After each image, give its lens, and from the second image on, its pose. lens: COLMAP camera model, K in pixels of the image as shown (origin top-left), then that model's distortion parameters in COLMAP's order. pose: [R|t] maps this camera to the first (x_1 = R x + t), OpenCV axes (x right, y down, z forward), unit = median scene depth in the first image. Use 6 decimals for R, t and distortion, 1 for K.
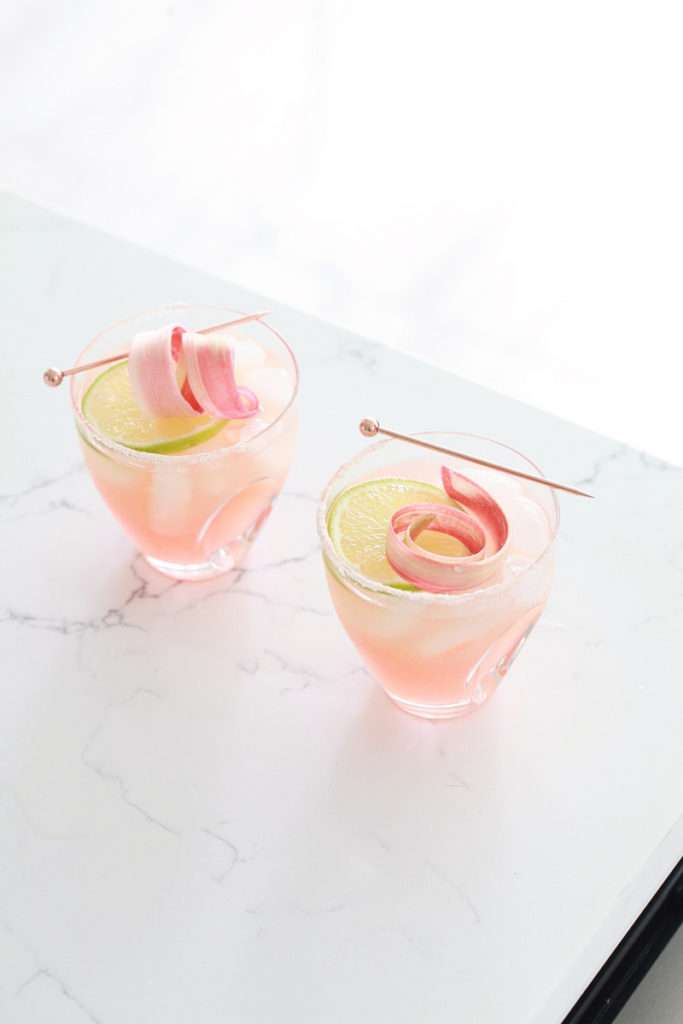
lens RADIAL K [[3168.3, 0, 341.3], [0, 3168.3, 512.7], [0, 0, 1]] dist [0.003465, 0.000000]
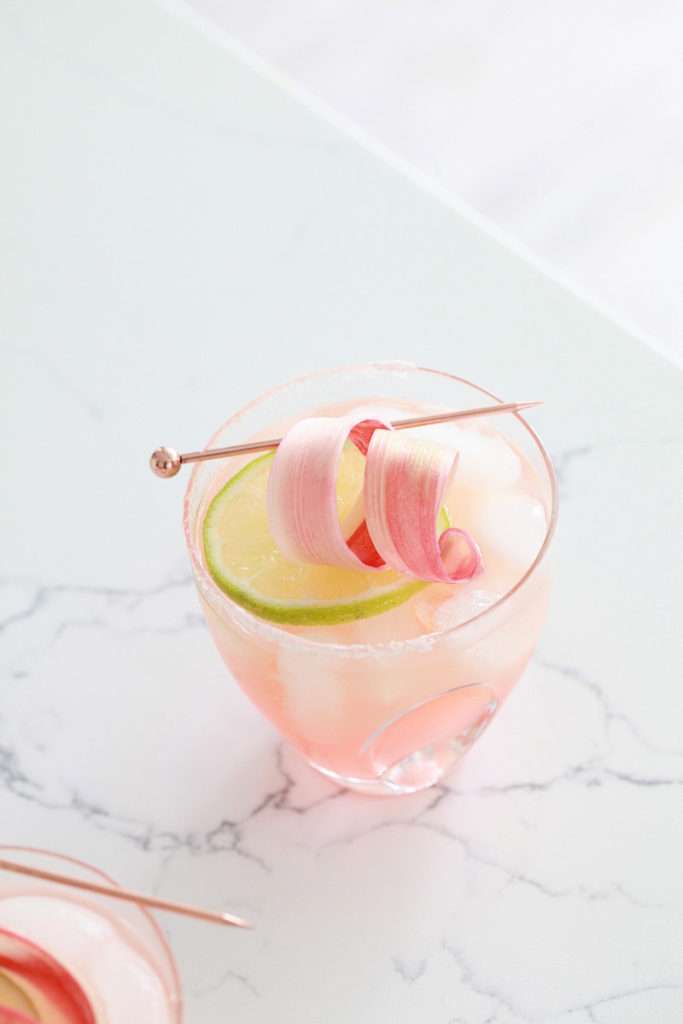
lens RADIAL K [[3168.3, 0, 341.2], [0, 3168.3, 511.4], [0, 0, 1]] dist [0.003465, 0.000000]
pose [[0.964669, 0.169134, -0.202007, 0.067379], [-0.144393, 0.980731, 0.131593, -0.117276], [0.220372, -0.097775, 0.970503, 0.398138]]
